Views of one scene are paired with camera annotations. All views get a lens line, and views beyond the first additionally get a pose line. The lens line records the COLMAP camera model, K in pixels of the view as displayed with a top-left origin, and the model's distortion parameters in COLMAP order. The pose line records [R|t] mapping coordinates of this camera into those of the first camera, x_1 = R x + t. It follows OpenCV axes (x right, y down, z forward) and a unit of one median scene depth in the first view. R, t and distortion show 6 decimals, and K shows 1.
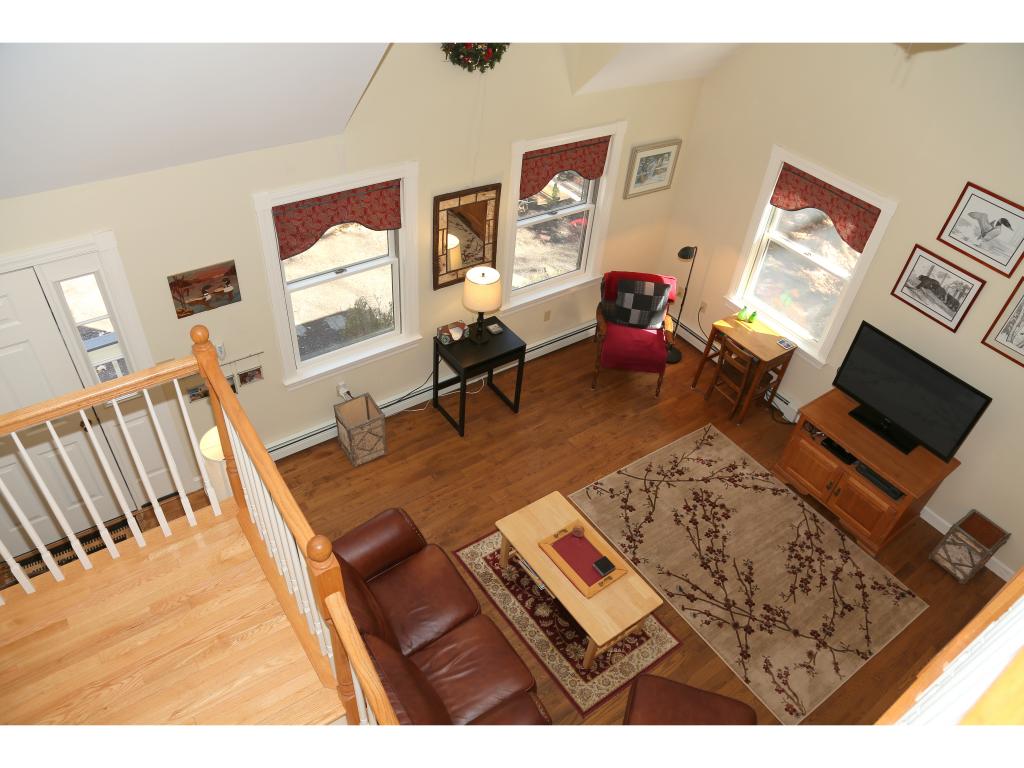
lens RADIAL K [[700.7, 0, 505.8], [0, 700.7, 382.8], [0, 0, 1]] dist [-0.116936, 0.054523]
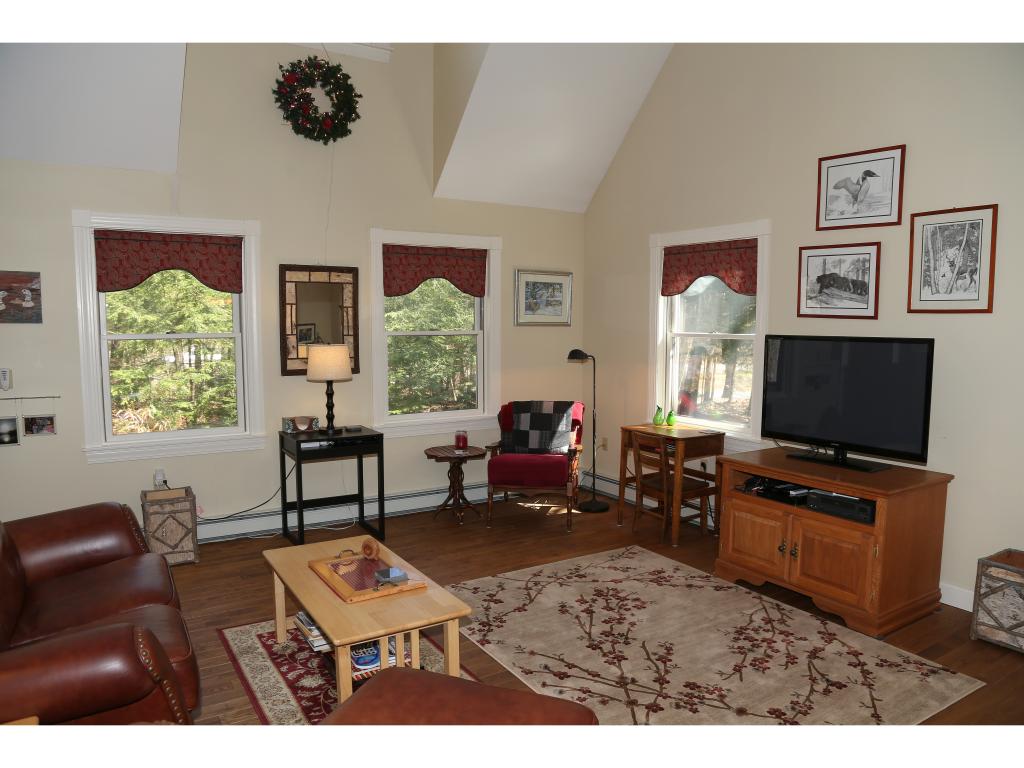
lens RADIAL K [[700.7, 0, 510.7], [0, 700.7, 384.3], [0, 0, 1]] dist [-0.116936, 0.054523]
pose [[0.995969, -0.065241, -0.061561, 0.265343], [0.016477, 0.807681, -0.589390, 0.439684], [0.088174, 0.586000, 0.805500, 0.336618]]
